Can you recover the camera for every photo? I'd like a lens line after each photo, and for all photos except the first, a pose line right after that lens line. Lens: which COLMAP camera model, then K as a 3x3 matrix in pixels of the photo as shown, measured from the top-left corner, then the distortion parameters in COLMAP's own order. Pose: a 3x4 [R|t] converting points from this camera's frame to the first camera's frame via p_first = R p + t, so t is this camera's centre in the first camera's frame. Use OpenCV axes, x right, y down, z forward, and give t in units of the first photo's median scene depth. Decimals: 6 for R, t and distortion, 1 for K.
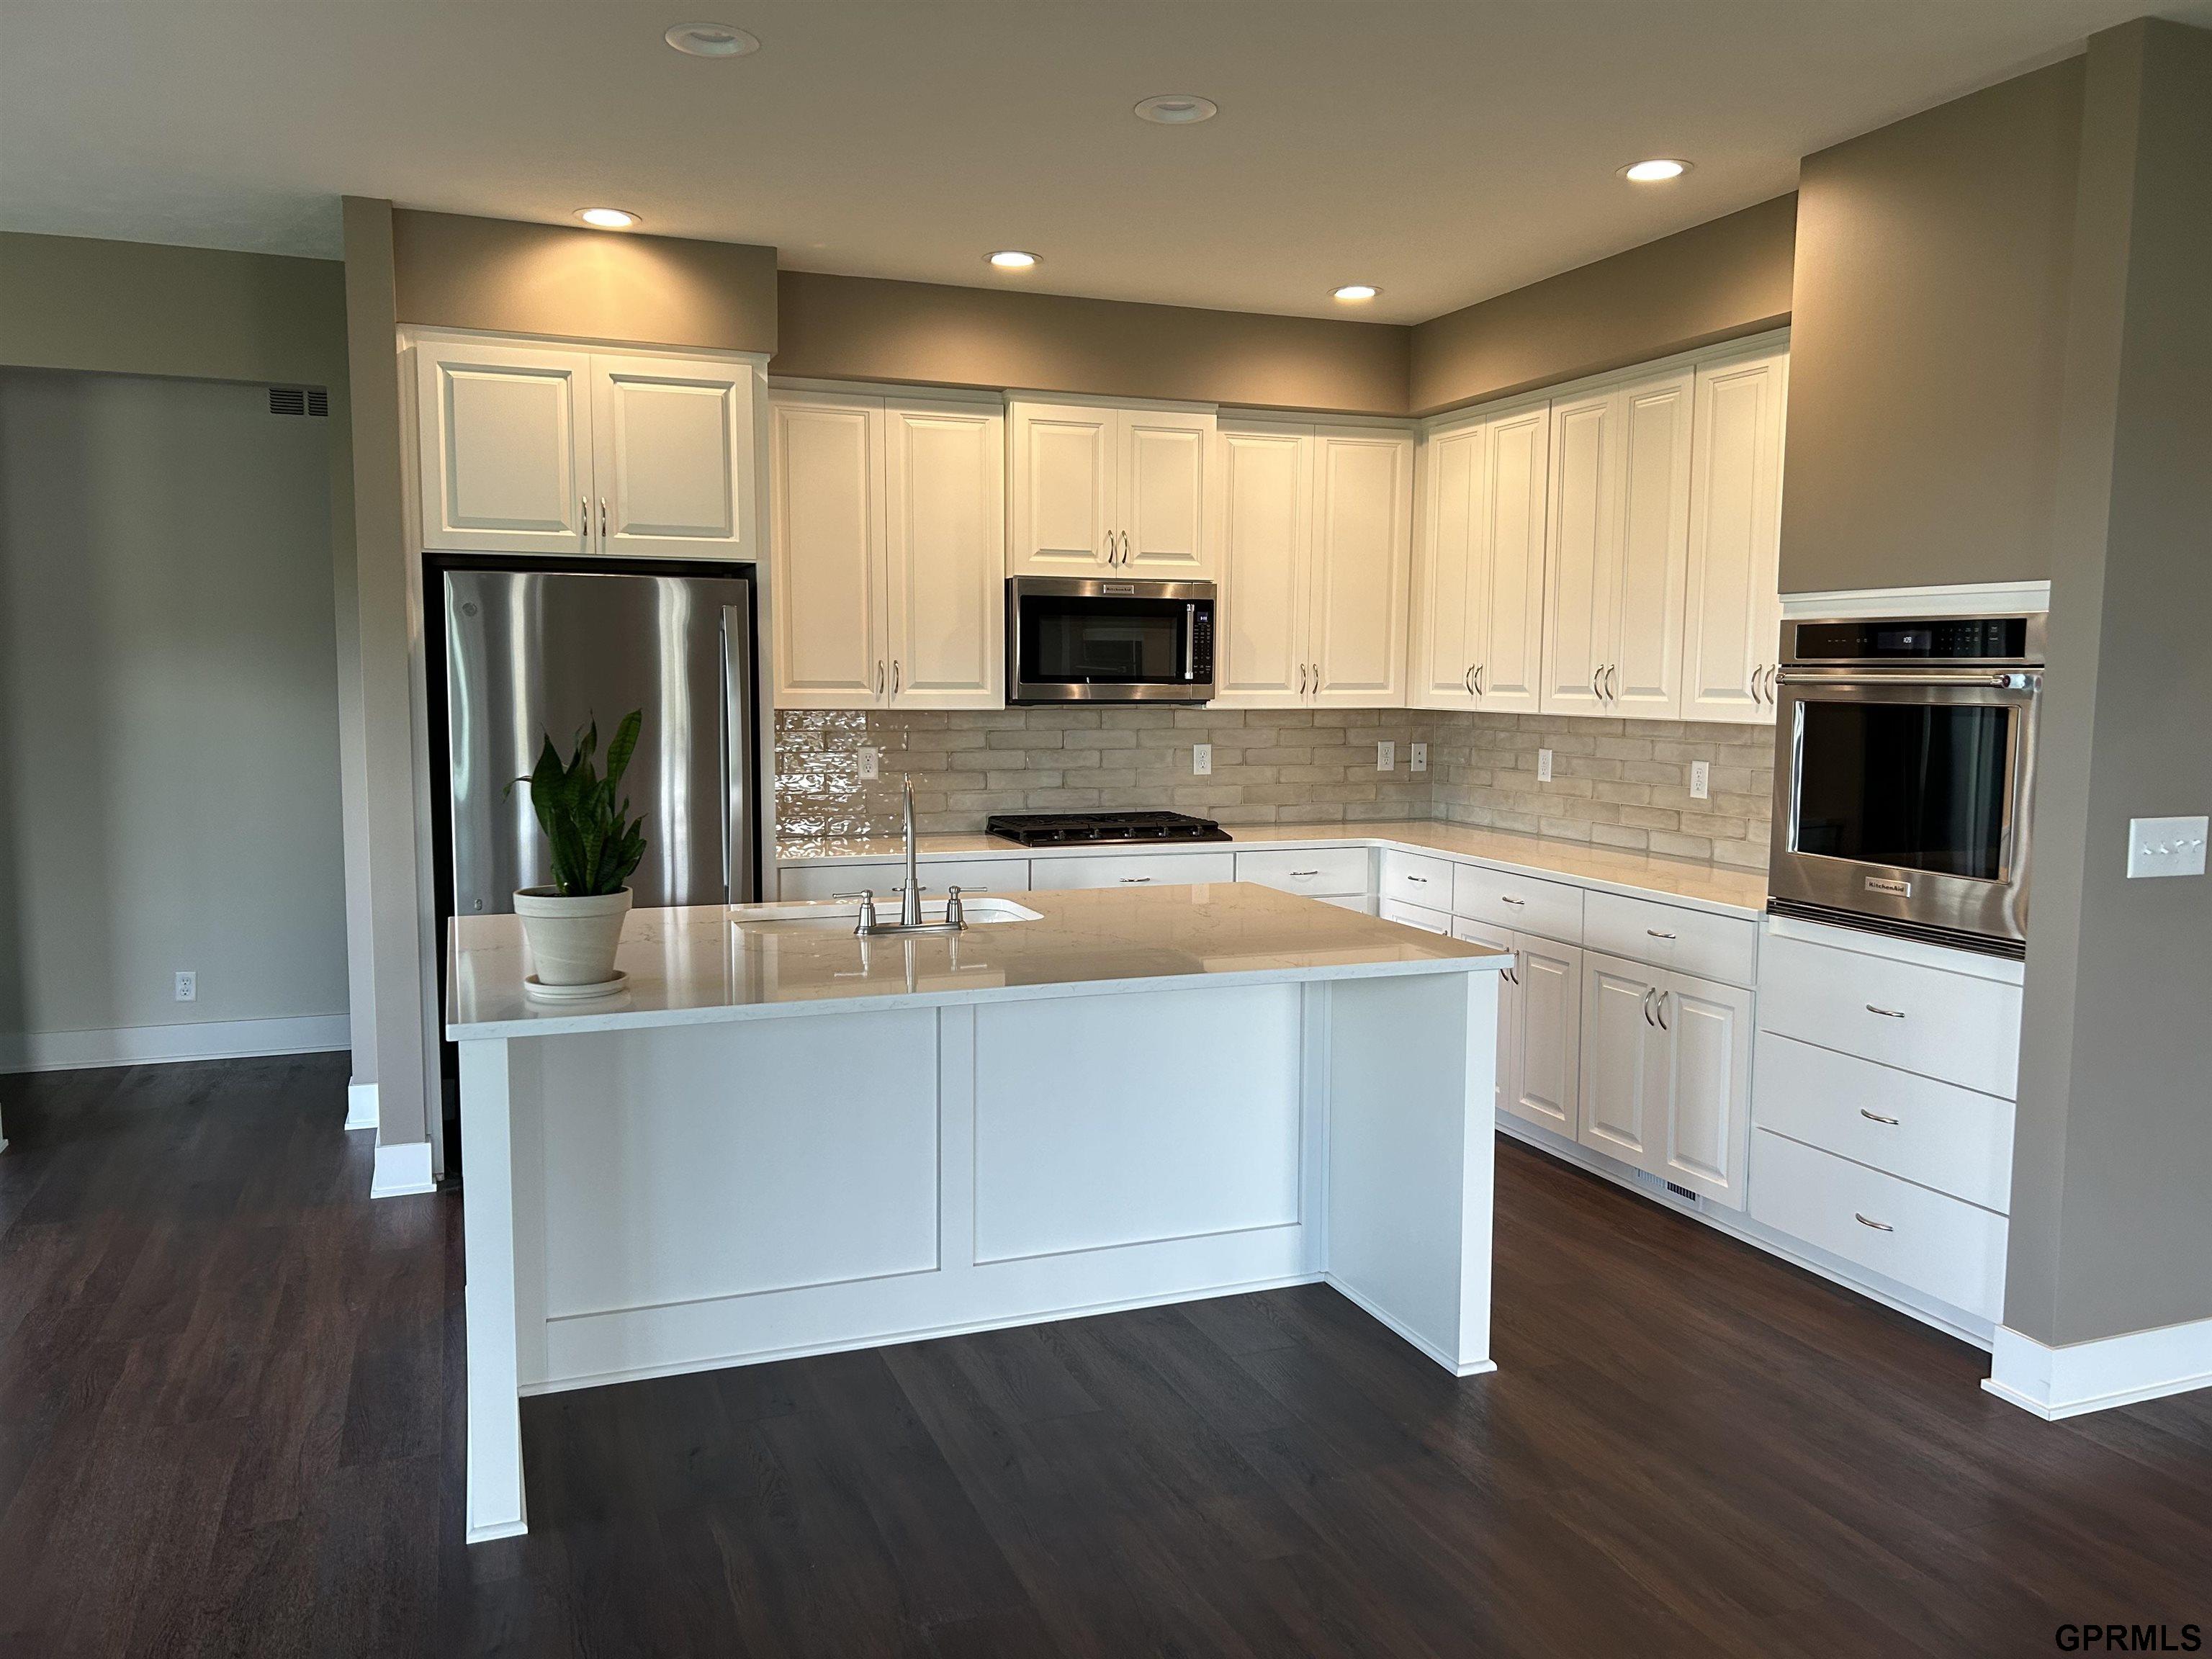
lens RADIAL K [[1682.1, 0, 1102.4], [0, 1682.1, 845.1], [0, 0, 1]] dist [0.026758, -0.022110]
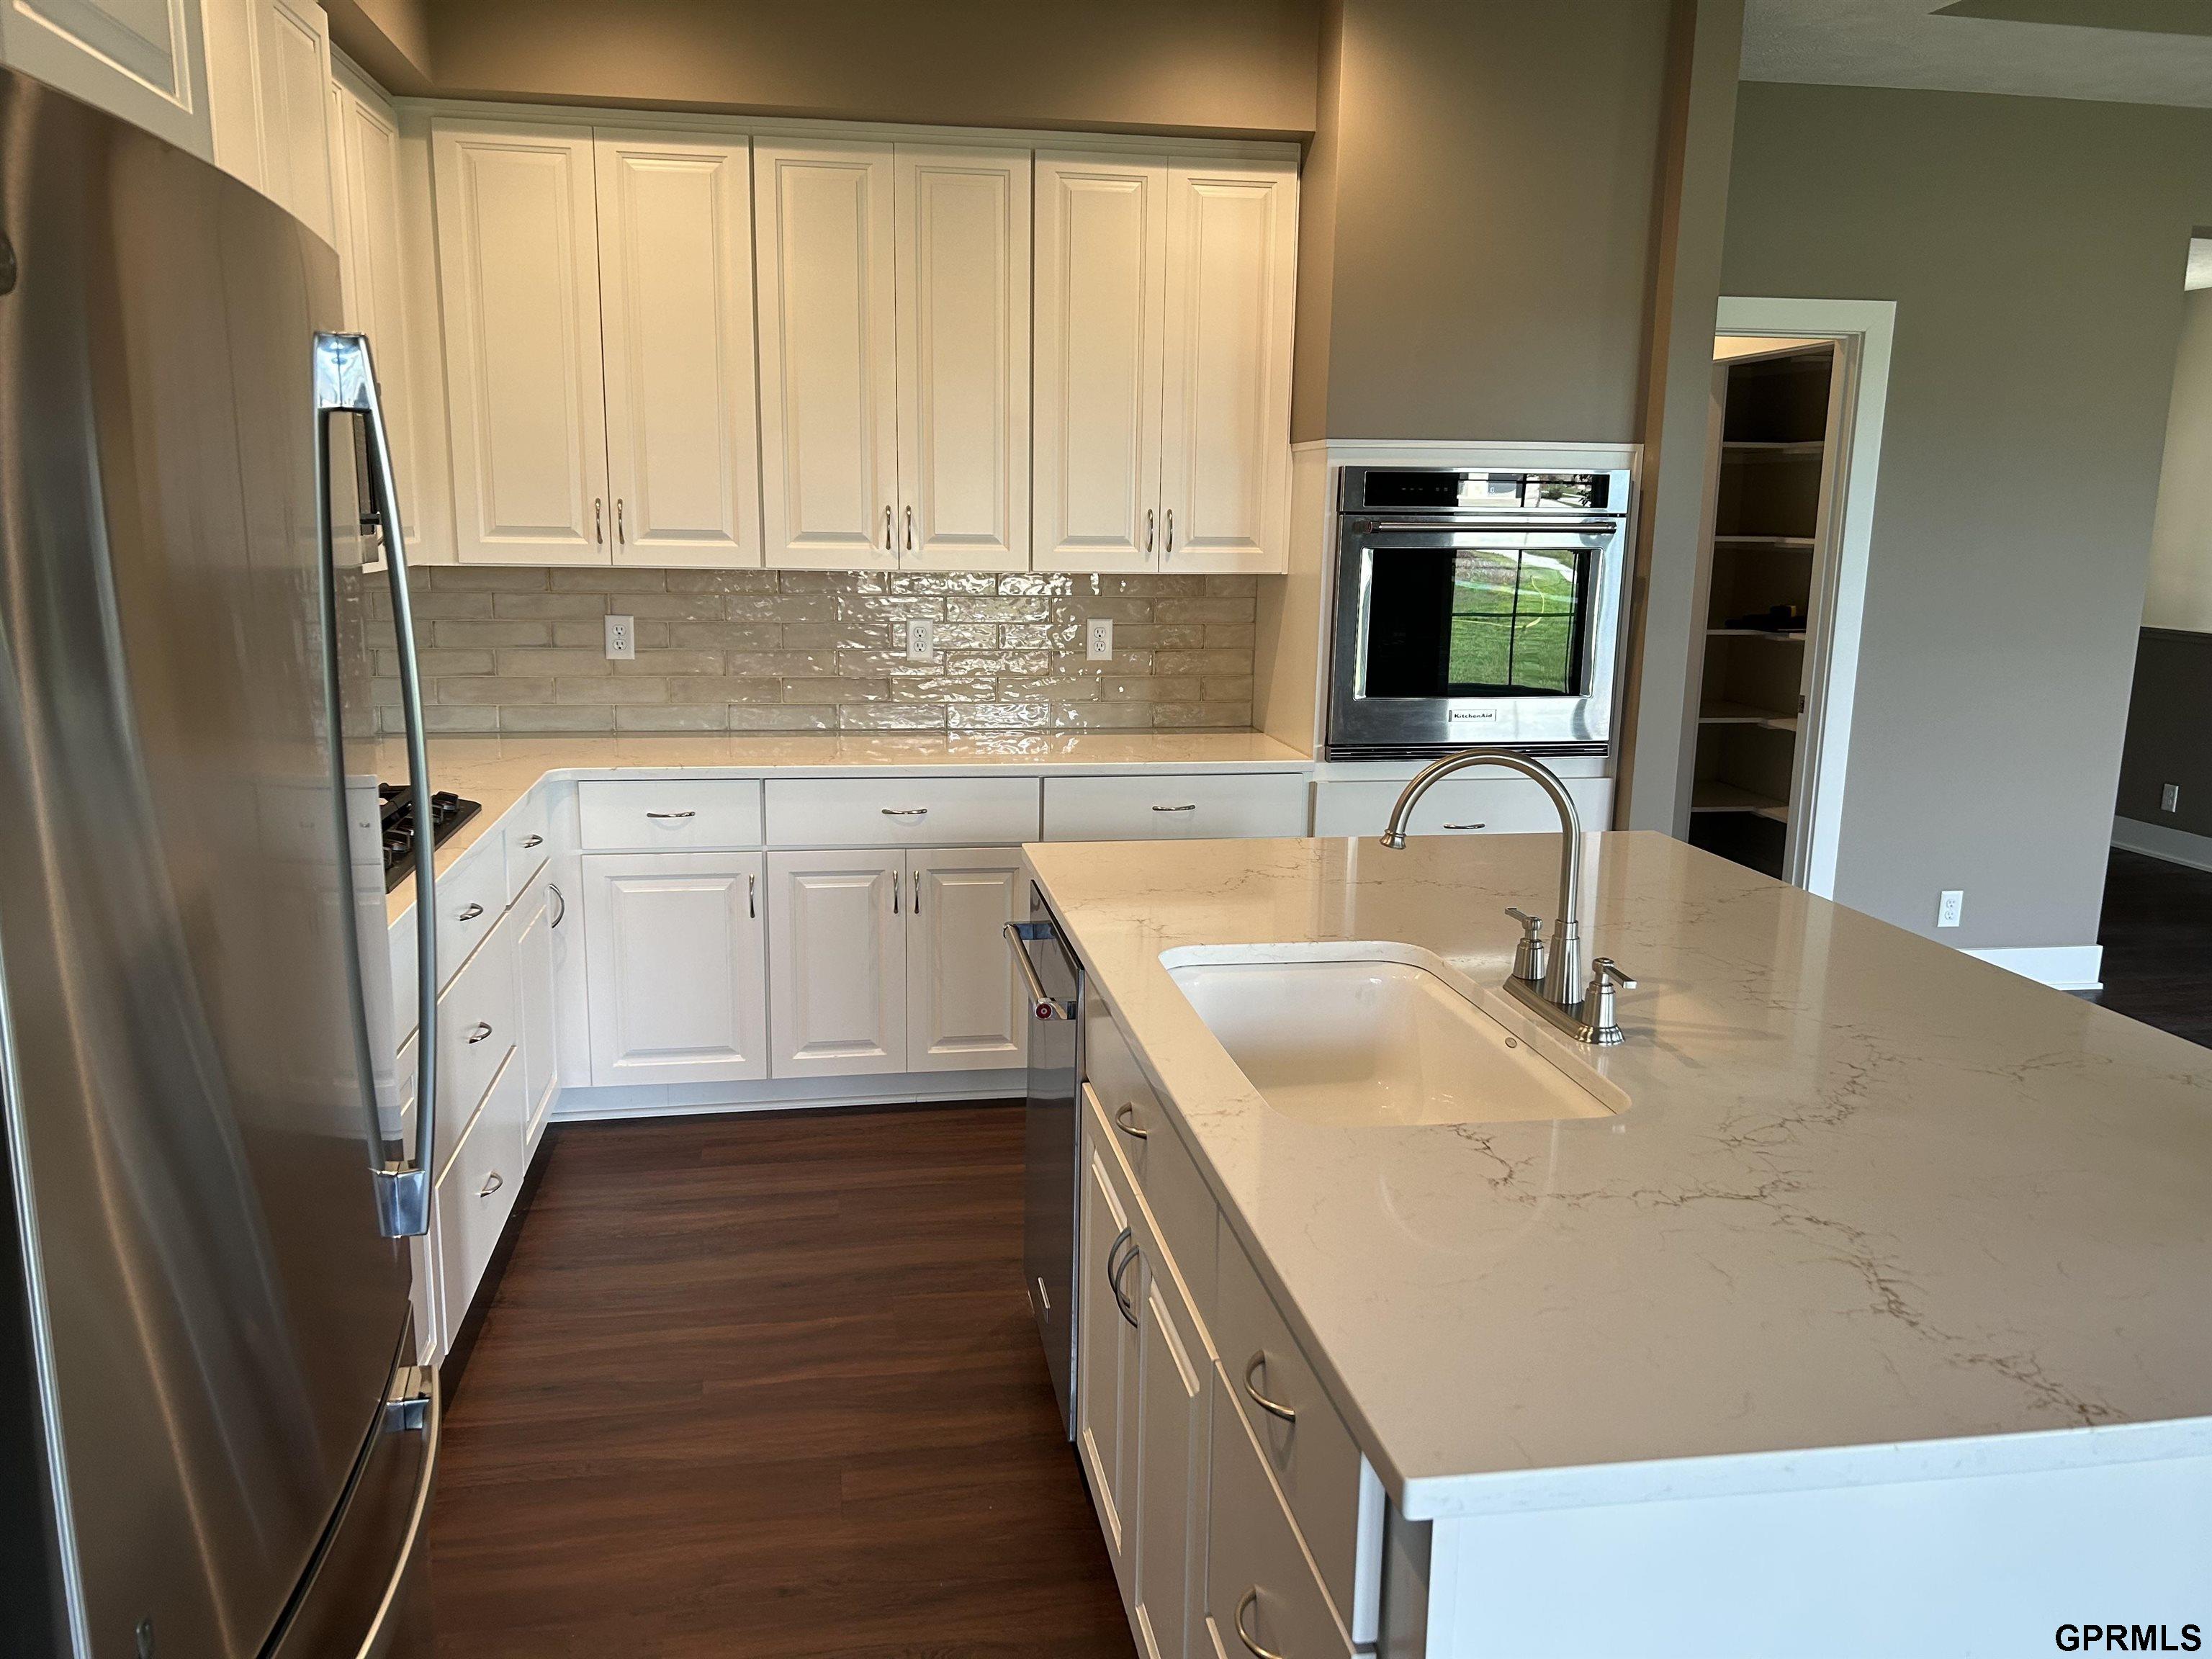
lens RADIAL K [[1682.1, 0, 1108.8], [0, 1682.1, 850.3], [0, 0, 1]] dist [0.026758, -0.022110]
pose [[0.192935, -0.195387, 0.961561, -0.426861], [0.088887, 0.979424, 0.181182, -0.071005], [-0.977177, 0.050514, 0.206332, 0.642116]]
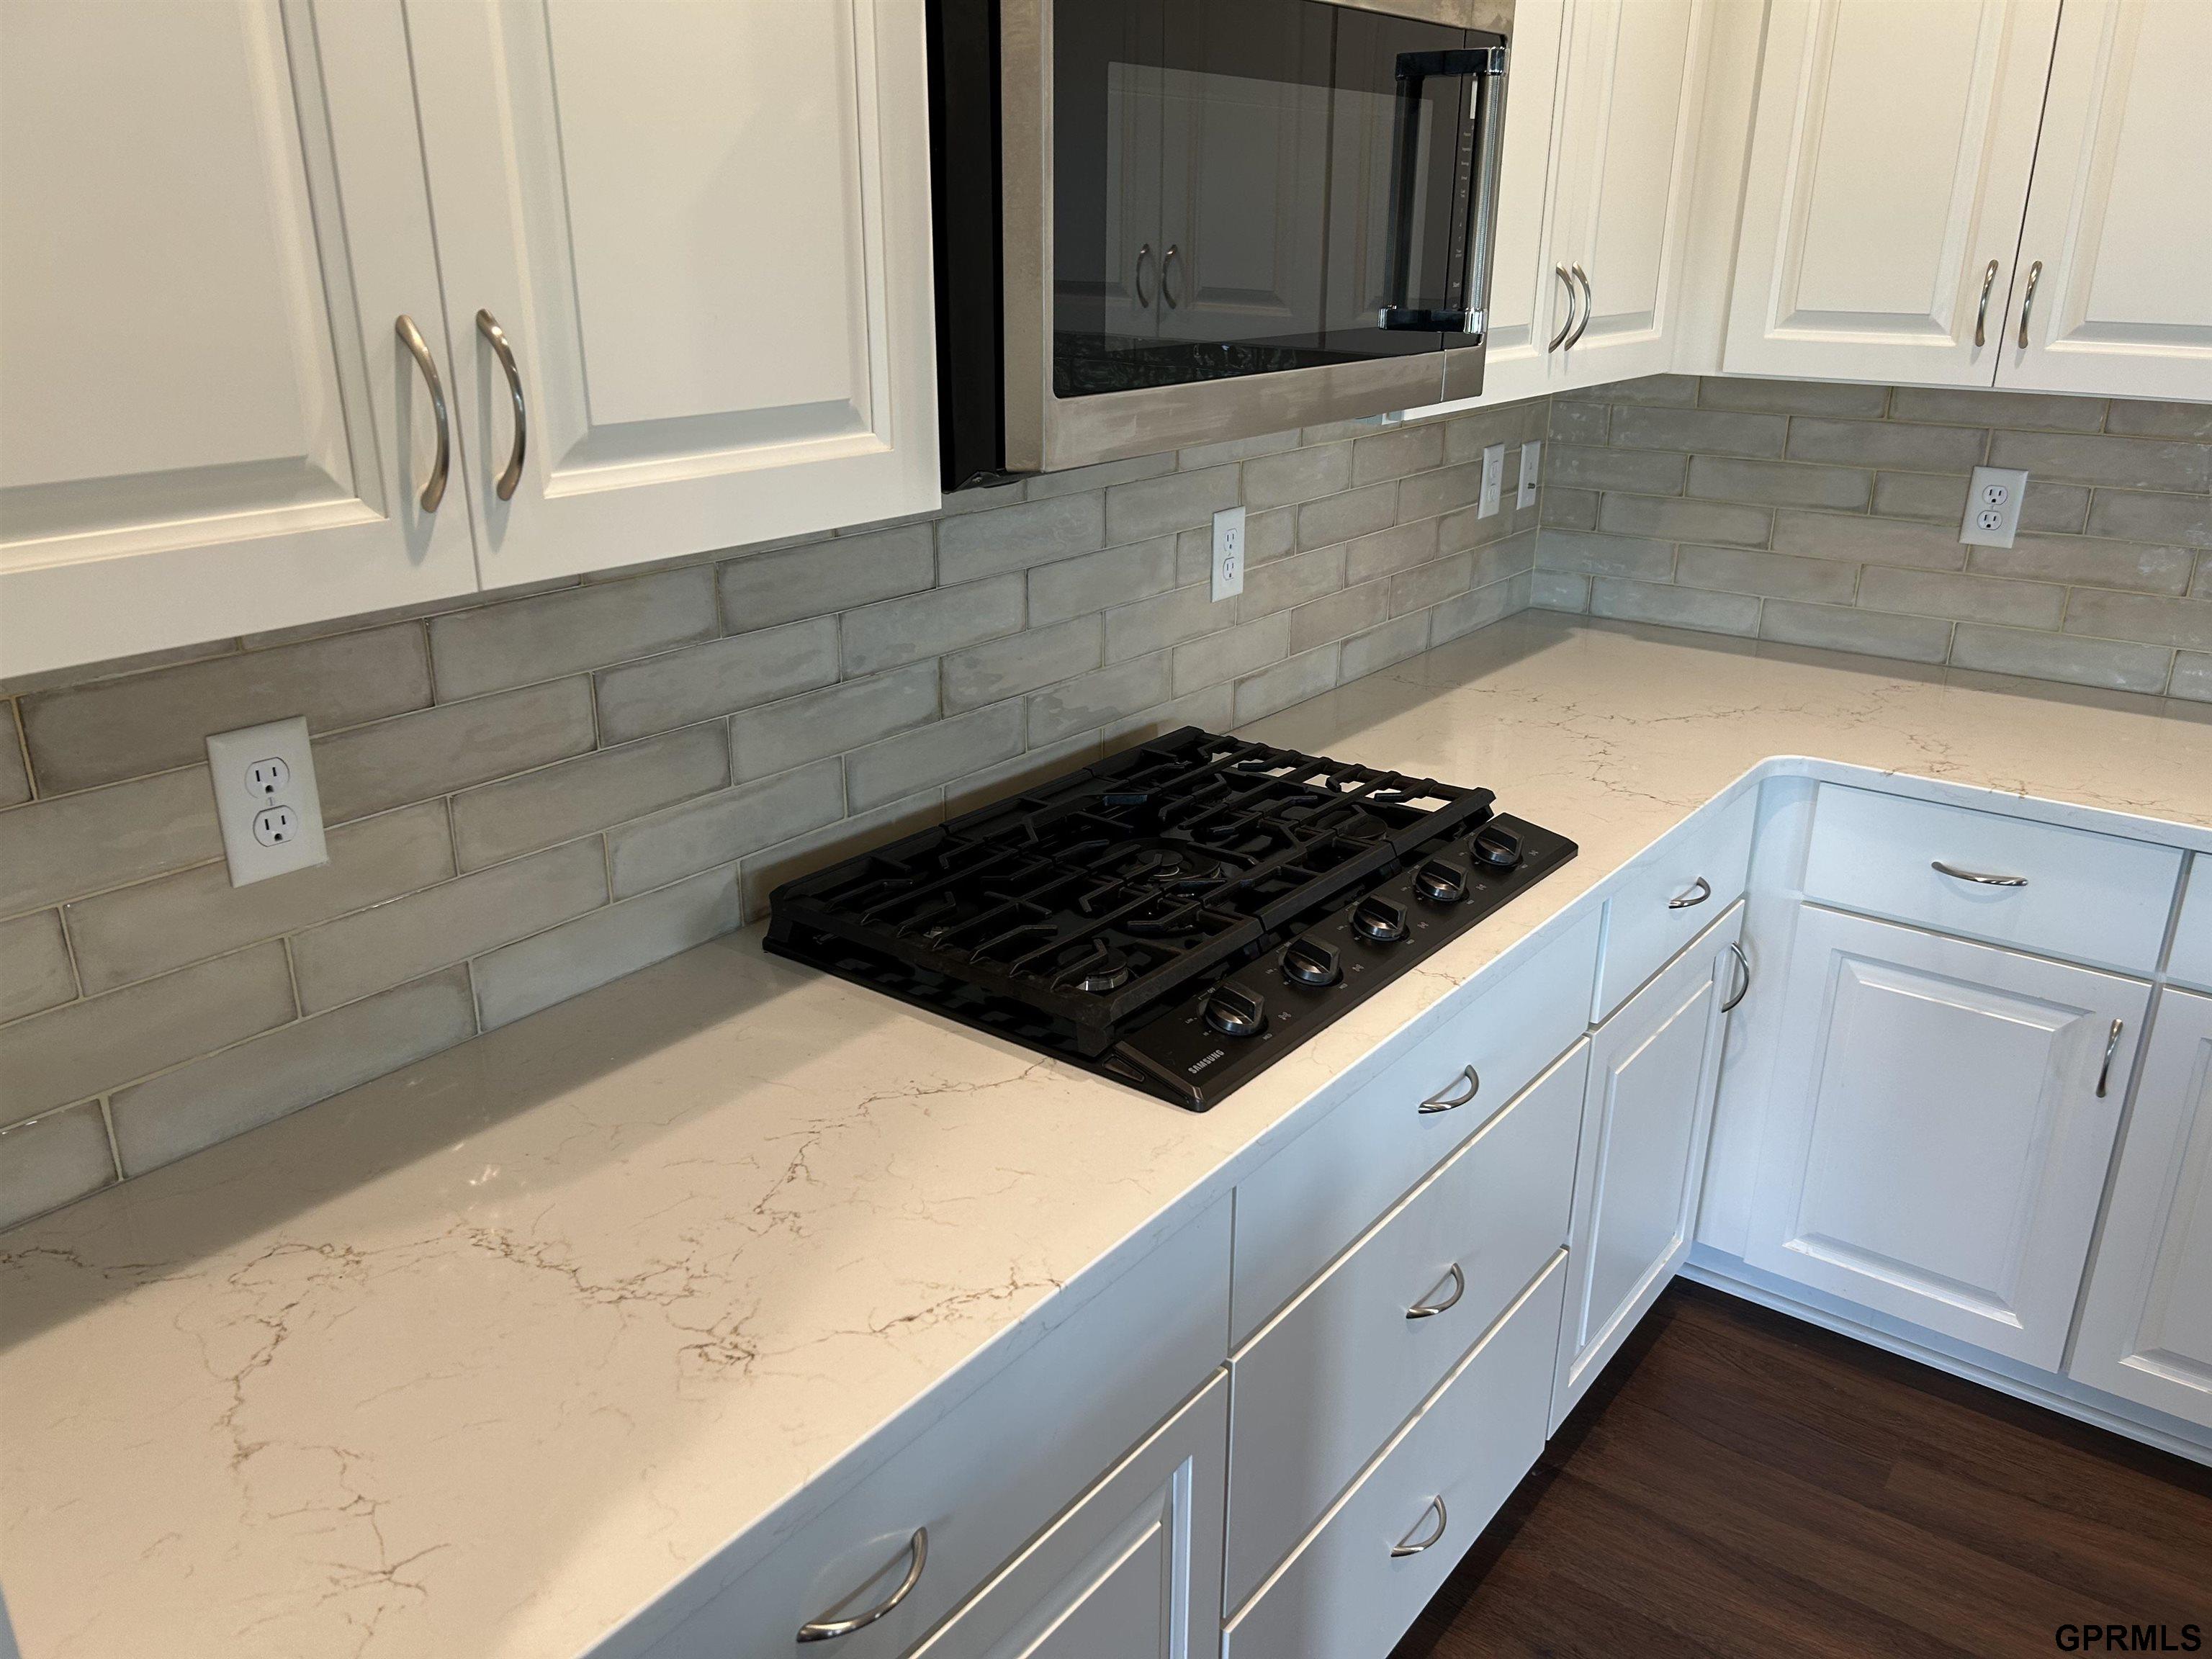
lens RADIAL K [[1682.1, 0, 1112.6], [0, 1682.1, 838.8], [0, 0, 1]] dist [0.026758, -0.022110]
pose [[0.848103, -0.185529, 0.496287, -0.151685], [0.054844, 0.962397, 0.266054, -0.092533], [-0.526986, -0.198423, 0.826386, 0.748905]]
